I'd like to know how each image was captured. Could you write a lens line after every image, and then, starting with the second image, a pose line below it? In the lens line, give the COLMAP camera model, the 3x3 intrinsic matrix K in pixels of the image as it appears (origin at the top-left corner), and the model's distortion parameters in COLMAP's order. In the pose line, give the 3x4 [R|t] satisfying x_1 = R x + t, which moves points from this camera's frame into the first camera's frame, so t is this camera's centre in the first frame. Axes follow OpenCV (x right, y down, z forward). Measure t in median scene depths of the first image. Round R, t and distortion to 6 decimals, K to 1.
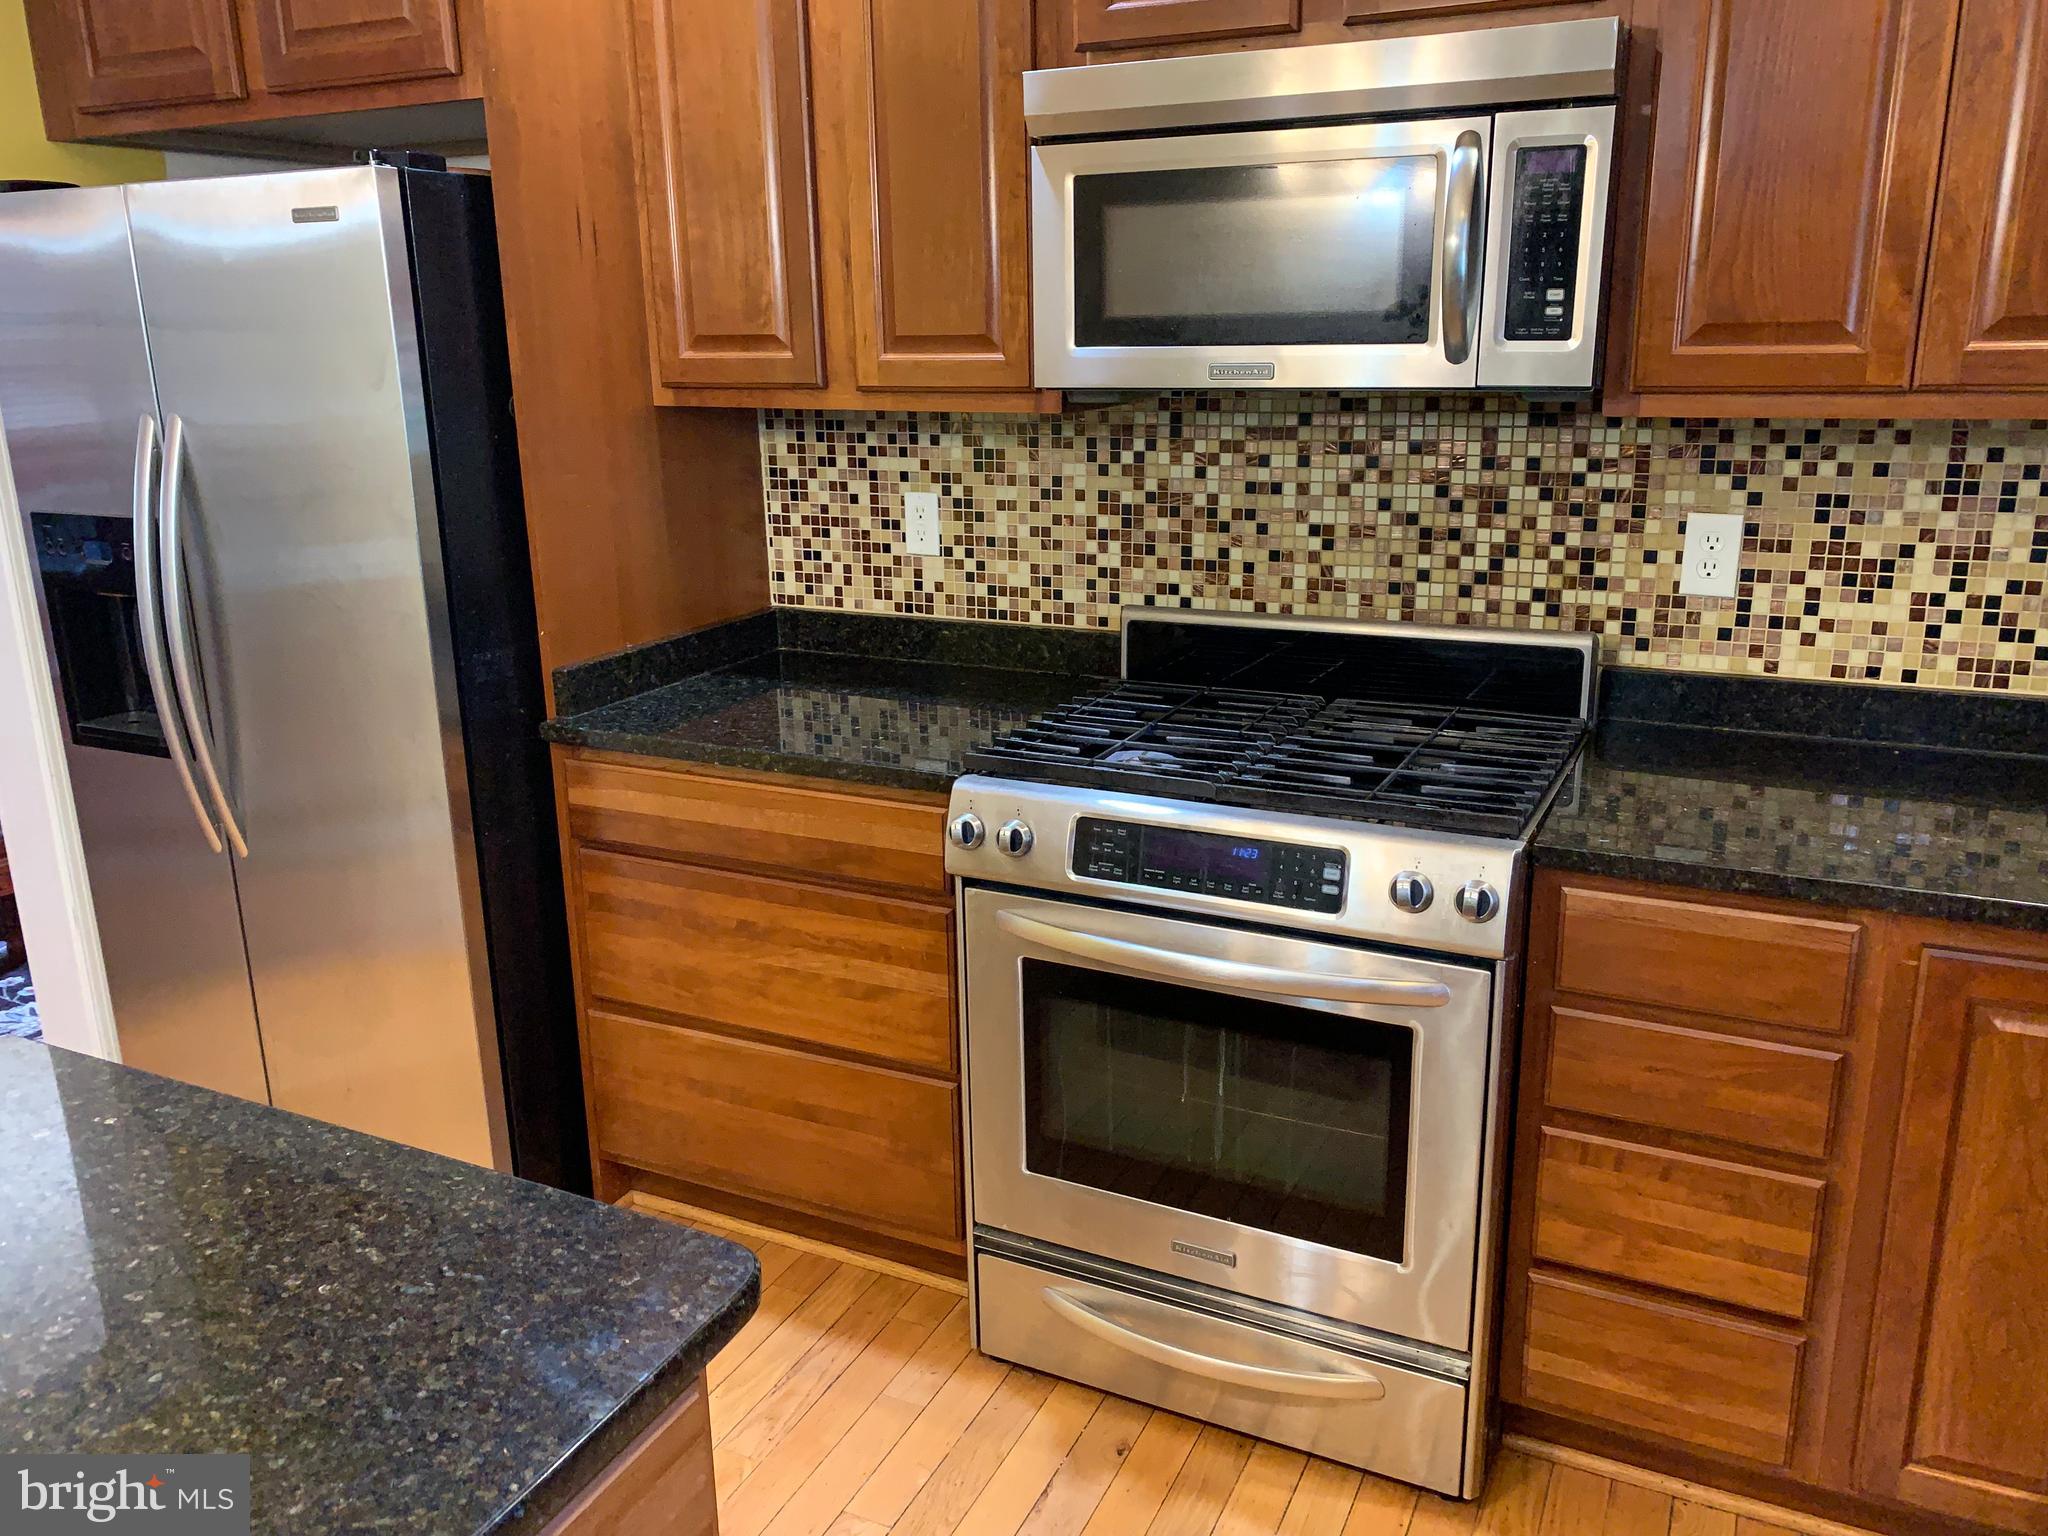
lens RADIAL K [[1557.7, 0, 1011.6], [0, 1557.7, 754.9], [0, 0, 1]] dist [0.014365, -0.014879]
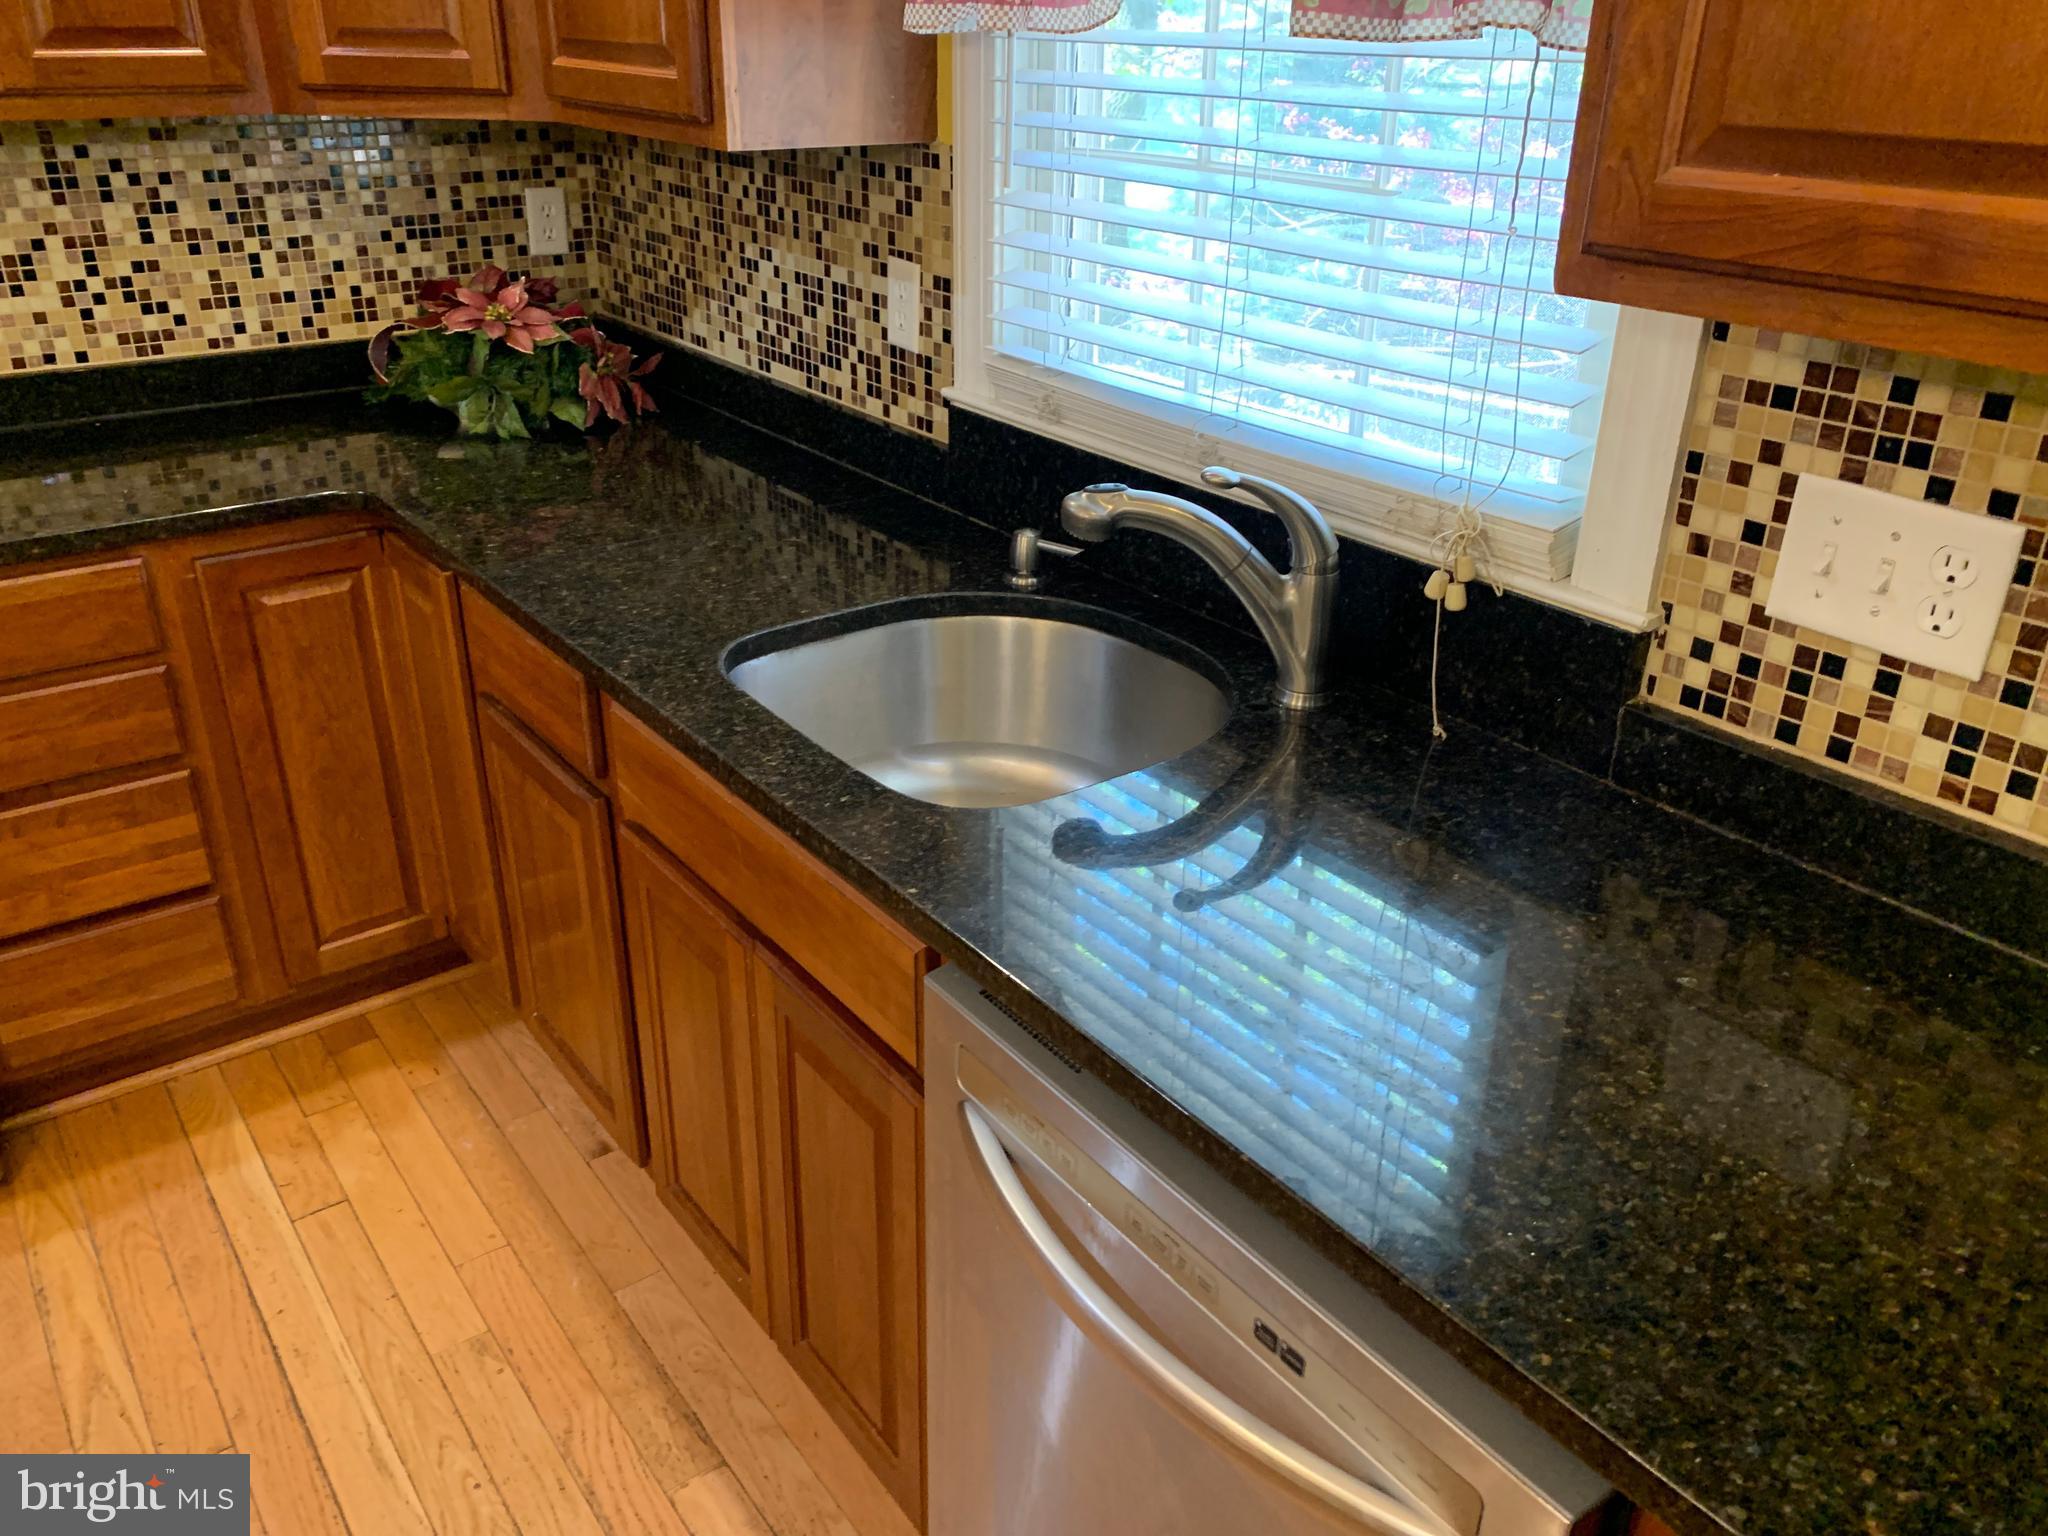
lens RADIAL K [[1557.7, 0, 1007.6], [0, 1557.7, 751.8], [0, 0, 1]] dist [0.014365, -0.014879]
pose [[0.454556, -0.357897, 0.815652, -0.156924], [0.210801, 0.932935, 0.291882, 0.028599], [-0.865414, 0.039263, 0.499517, -0.150187]]
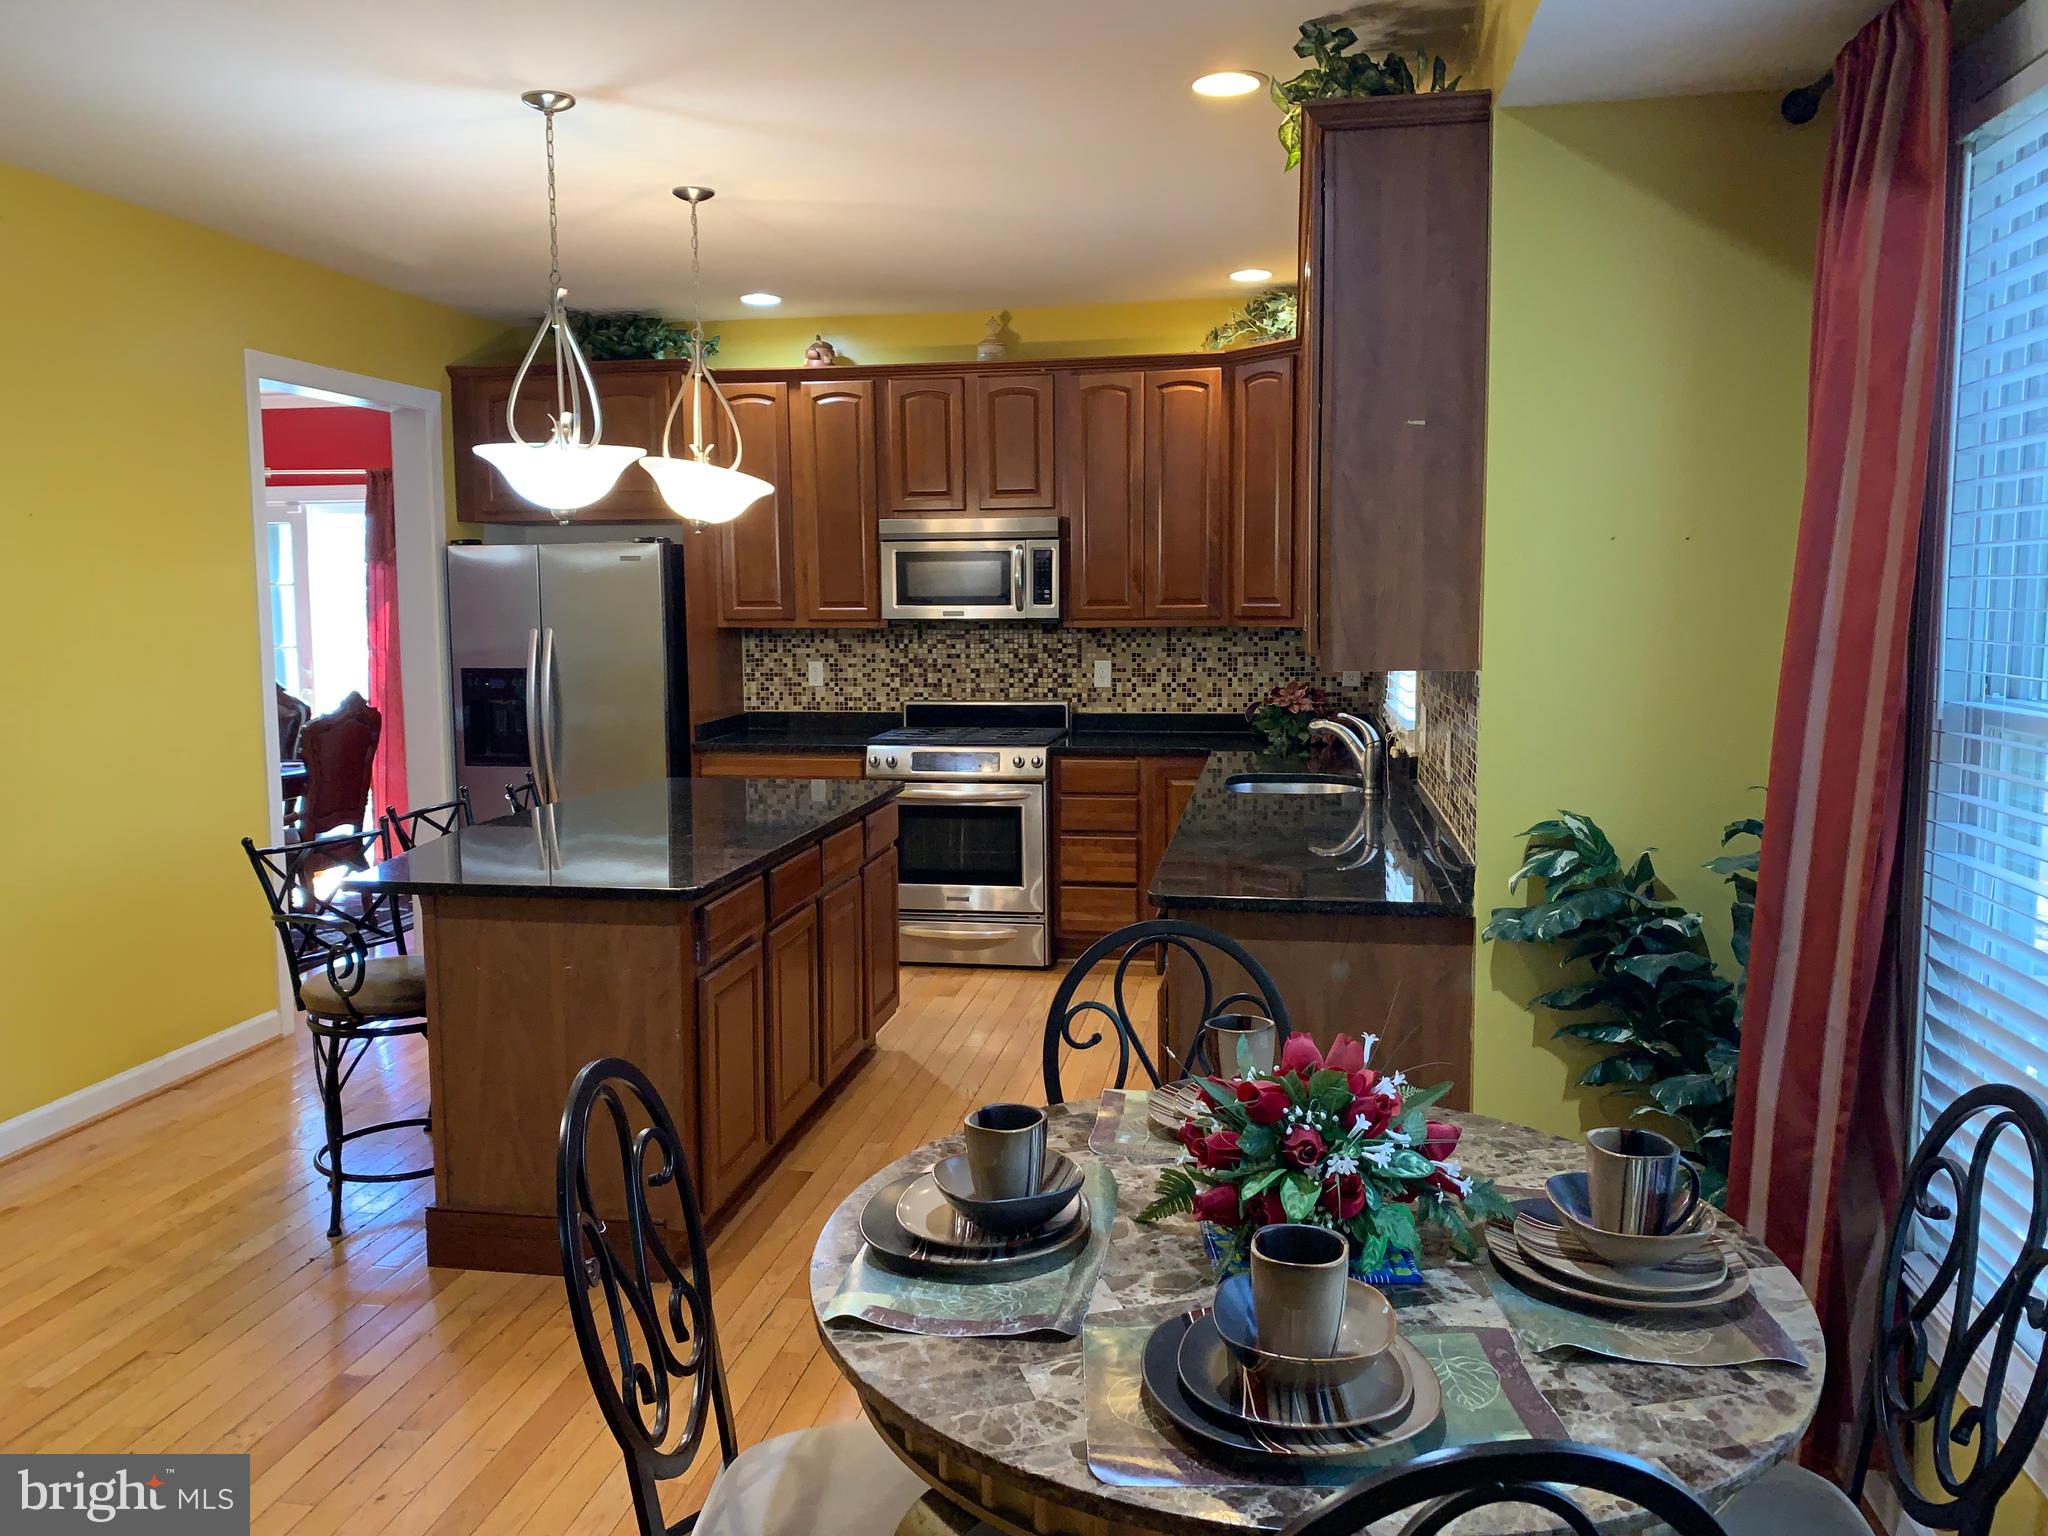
lens RADIAL K [[1557.7, 0, 1027.0], [0, 1557.7, 770.3], [0, 0, 1]] dist [0.014365, -0.014879]
pose [[0.956890, -0.023672, 0.289485, -0.600245], [0.068054, 0.987202, -0.144225, 0.505716], [-0.282366, 0.157708, 0.946255, -1.875127]]
